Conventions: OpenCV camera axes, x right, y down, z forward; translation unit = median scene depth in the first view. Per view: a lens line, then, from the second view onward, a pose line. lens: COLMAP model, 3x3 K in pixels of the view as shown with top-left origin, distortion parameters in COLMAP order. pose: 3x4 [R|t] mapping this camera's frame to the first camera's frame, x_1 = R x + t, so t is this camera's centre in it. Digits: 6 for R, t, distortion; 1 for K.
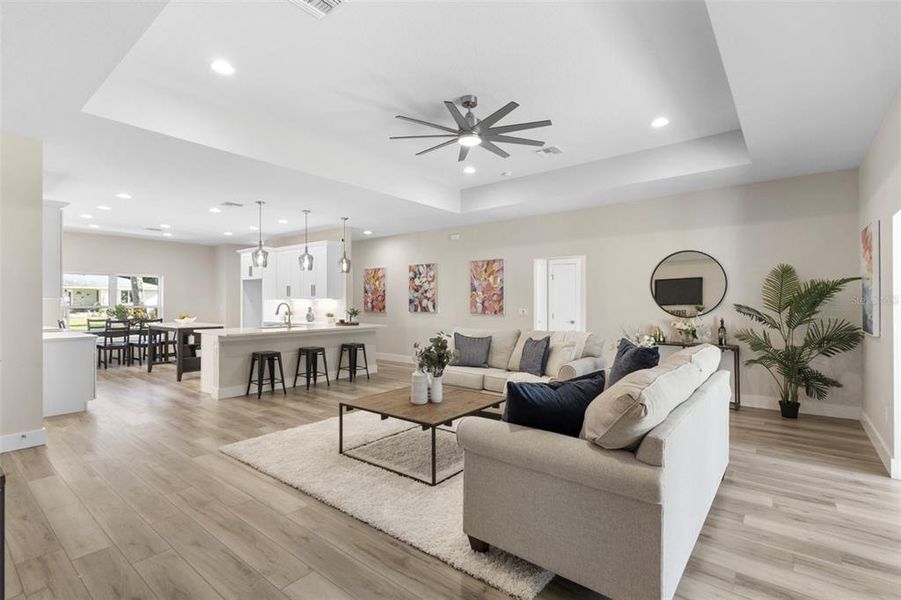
lens RADIAL K [[416.2, 0, 449.7], [0, 416.2, 302.1], [0, 0, 1]] dist [0.013904, -0.000387]
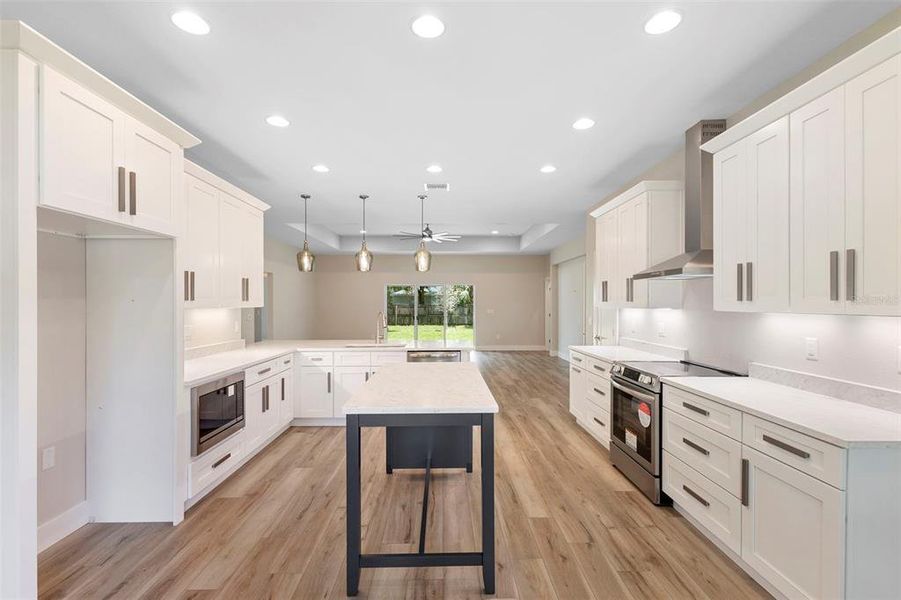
lens RADIAL K [[416.2, 0, 449.7], [0, 416.2, 302.1], [0, 0, 1]] dist [0.013904, -0.000387]
pose [[-0.638474, 0.002827, 0.769639, -0.911207], [0.002951, 0.999995, -0.001225, -0.011970], [-0.769638, 0.001489, -0.638479, 1.186207]]
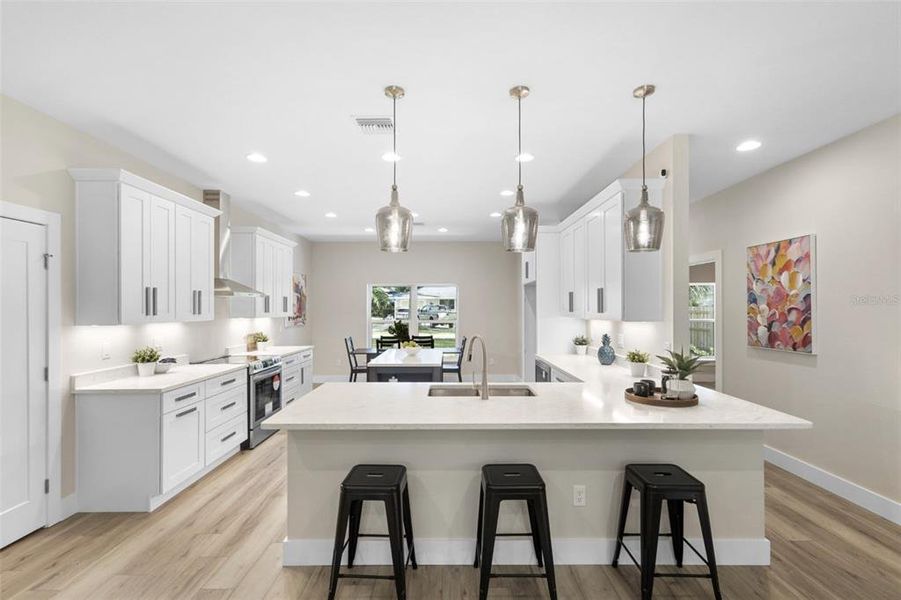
lens RADIAL K [[415.5, 0, 454.1], [0, 415.5, 307.1], [0, 0, 1]] dist [0.005504, -0.000299]
pose [[0.632918, 0.000104, -0.774219, -0.080719], [-0.001127, 0.999999, -0.000786, -0.021229], [0.774218, 0.001370, 0.632917, 0.617489]]
